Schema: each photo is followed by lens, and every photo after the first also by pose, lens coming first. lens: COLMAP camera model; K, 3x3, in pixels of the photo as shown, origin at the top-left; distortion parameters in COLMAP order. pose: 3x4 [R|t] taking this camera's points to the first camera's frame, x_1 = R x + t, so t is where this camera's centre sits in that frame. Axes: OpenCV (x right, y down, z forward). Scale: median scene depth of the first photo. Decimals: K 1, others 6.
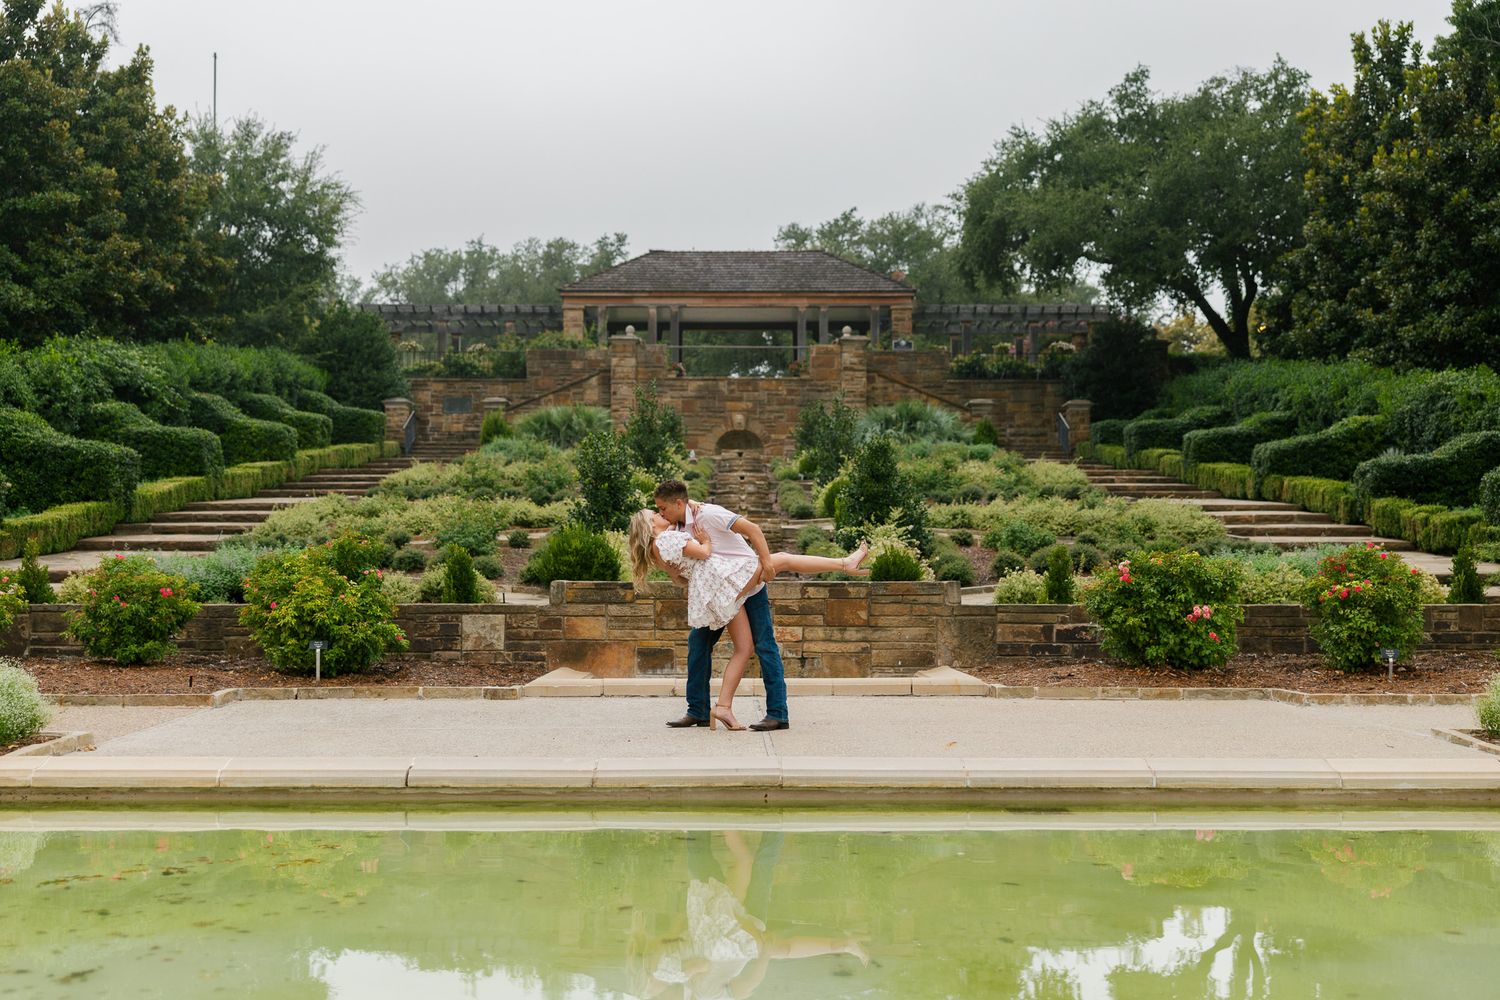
lens RADIAL K [[3008.3, 0, 750.0], [0, 3008.3, 500.0], [0, 0, 1]] dist [0.000174, 0.089434]
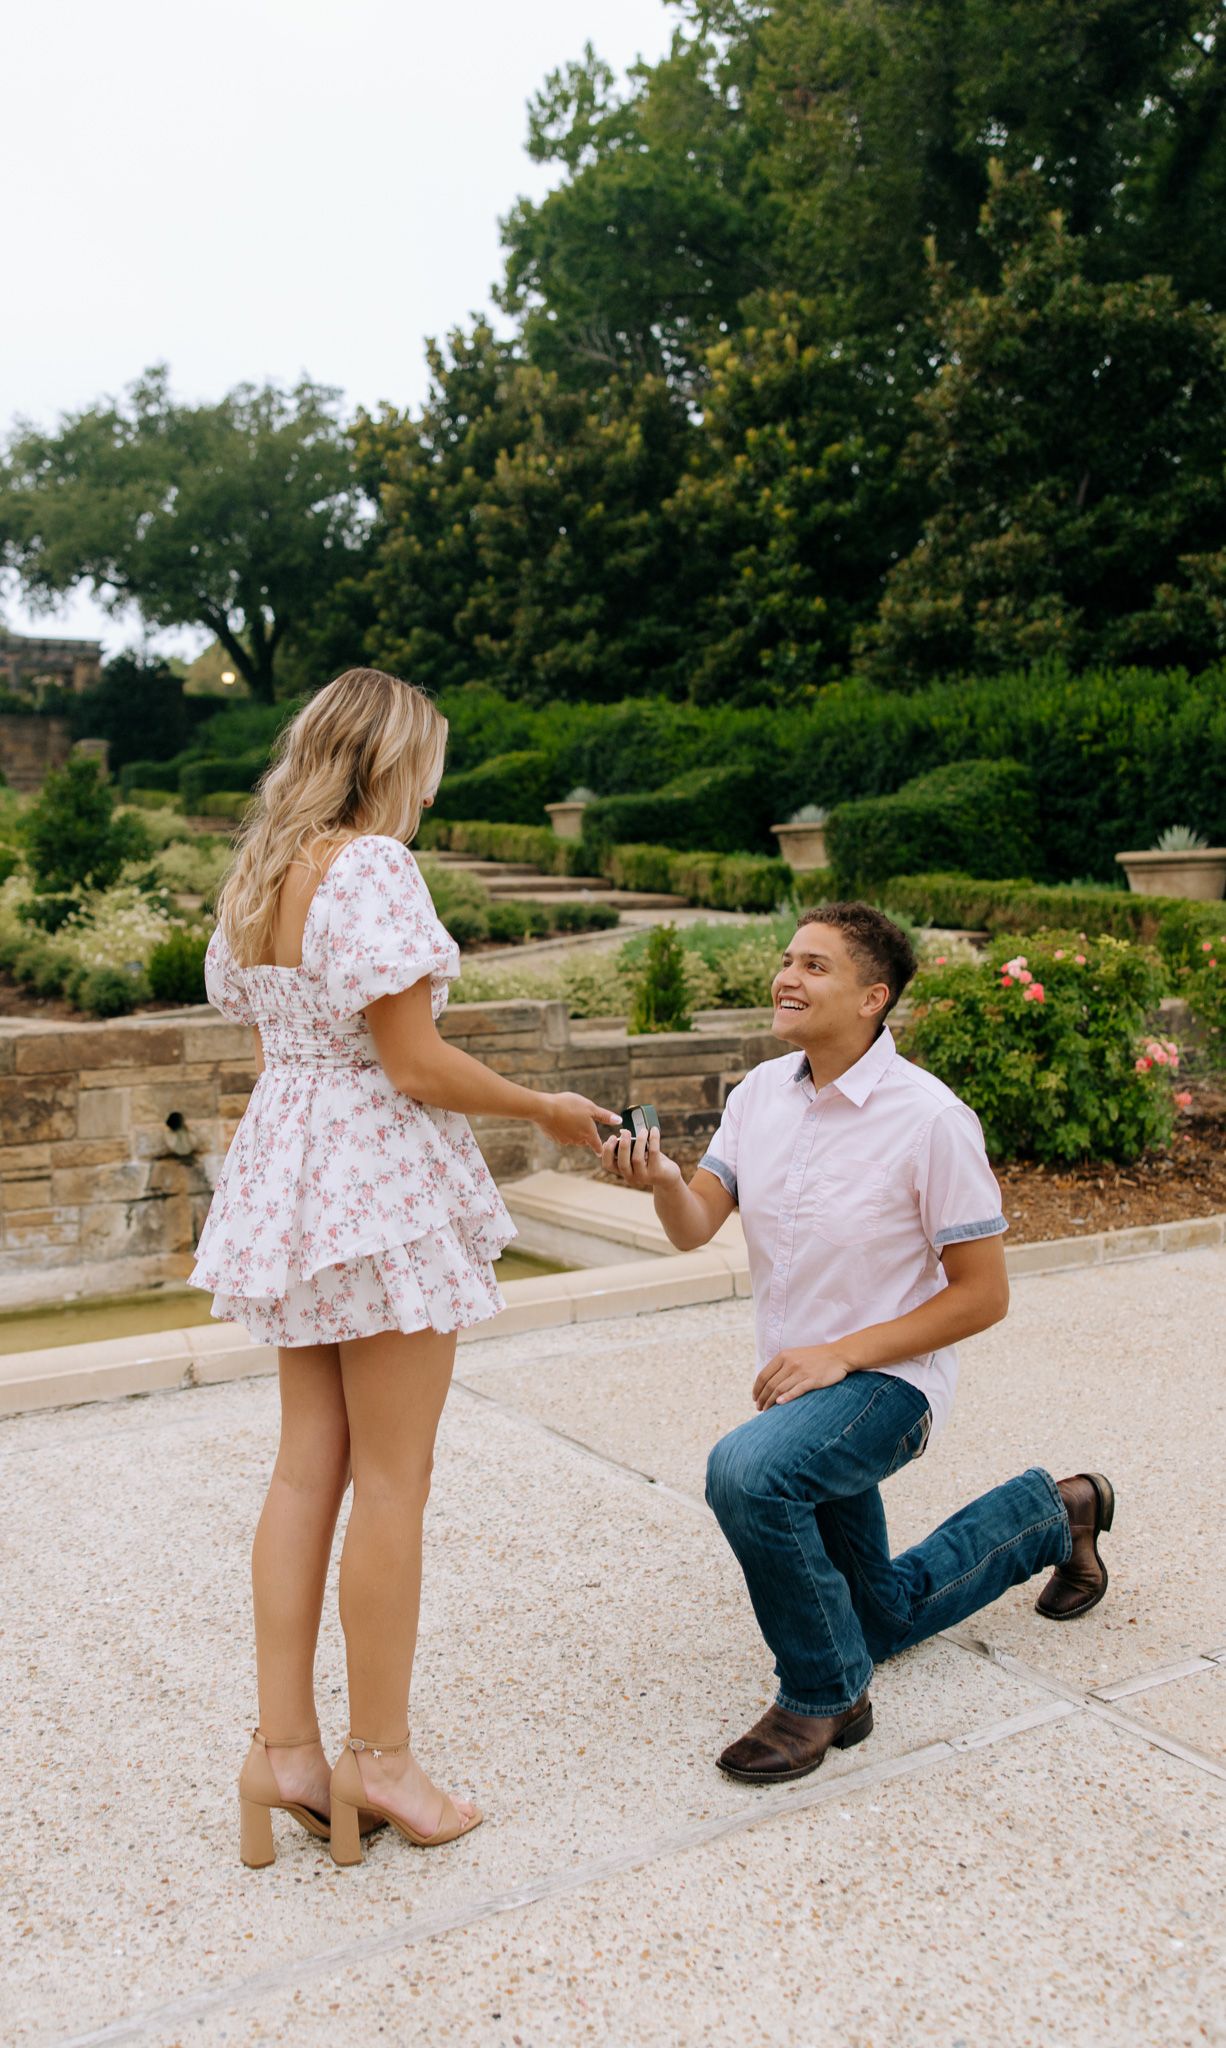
lens RADIAL K [[1865.2, 0, 613.0], [0, 1865.2, 1024.0], [0, 0, 1]] dist [-0.041511, 0.001691]
pose [[0.846366, -0.054966, 0.529759, -0.069108], [0.007600, 0.995805, 0.091180, 0.001607], [-0.532548, -0.073146, 0.843233, 0.557857]]
